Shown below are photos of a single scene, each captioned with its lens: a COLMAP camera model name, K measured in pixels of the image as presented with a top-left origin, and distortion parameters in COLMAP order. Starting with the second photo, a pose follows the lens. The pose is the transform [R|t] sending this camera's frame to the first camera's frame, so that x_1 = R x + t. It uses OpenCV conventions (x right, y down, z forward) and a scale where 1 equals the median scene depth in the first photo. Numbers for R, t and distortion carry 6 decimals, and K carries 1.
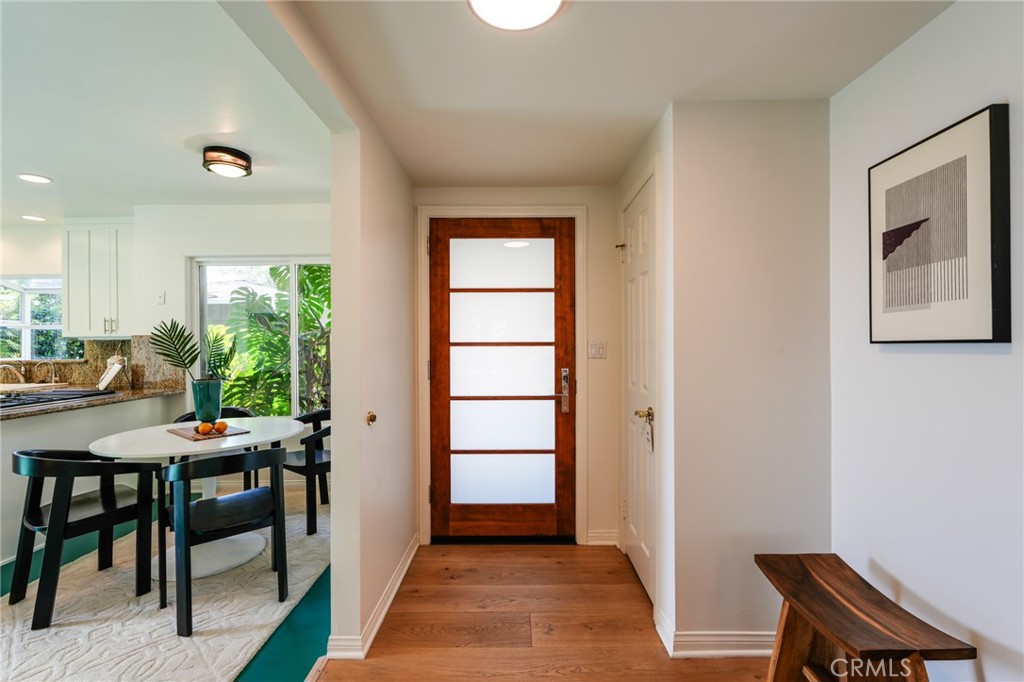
lens RADIAL K [[447.8, 0, 513.9], [0, 447.8, 341.8], [0, 0, 1]] dist [0.000203, 0.000186]
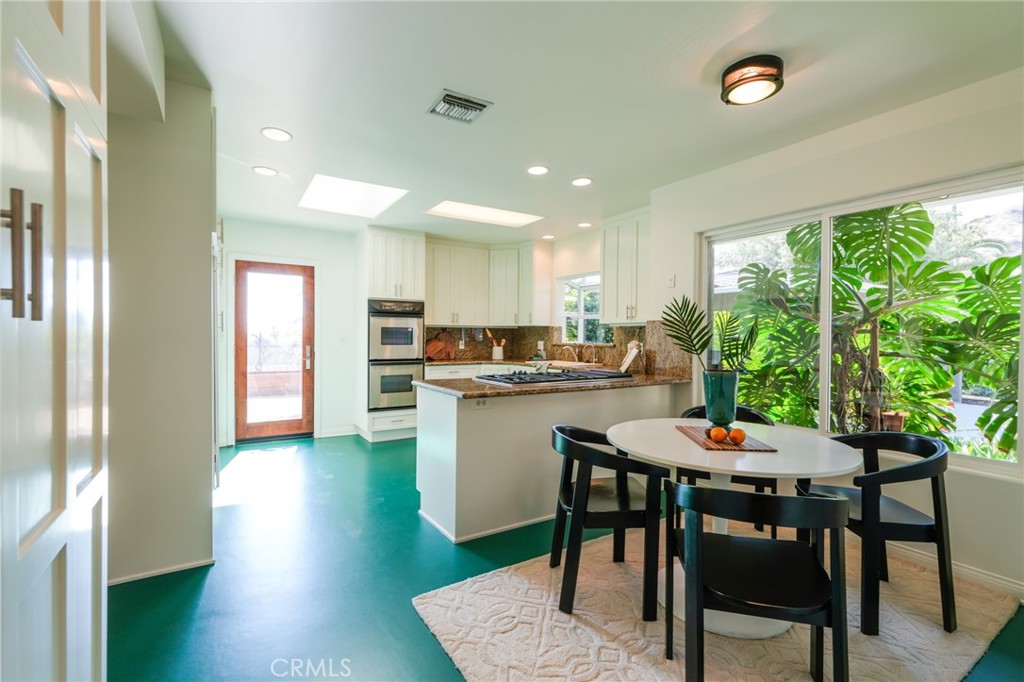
lens RADIAL K [[447.8, 0, 513.9], [0, 447.8, 341.8], [0, 0, 1]] dist [0.000203, 0.000186]
pose [[0.541028, 0.023070, -0.840688, -0.178457], [-0.012802, 0.999734, 0.019196, 0.018804], [0.840907, 0.000377, 0.541179, 0.218315]]
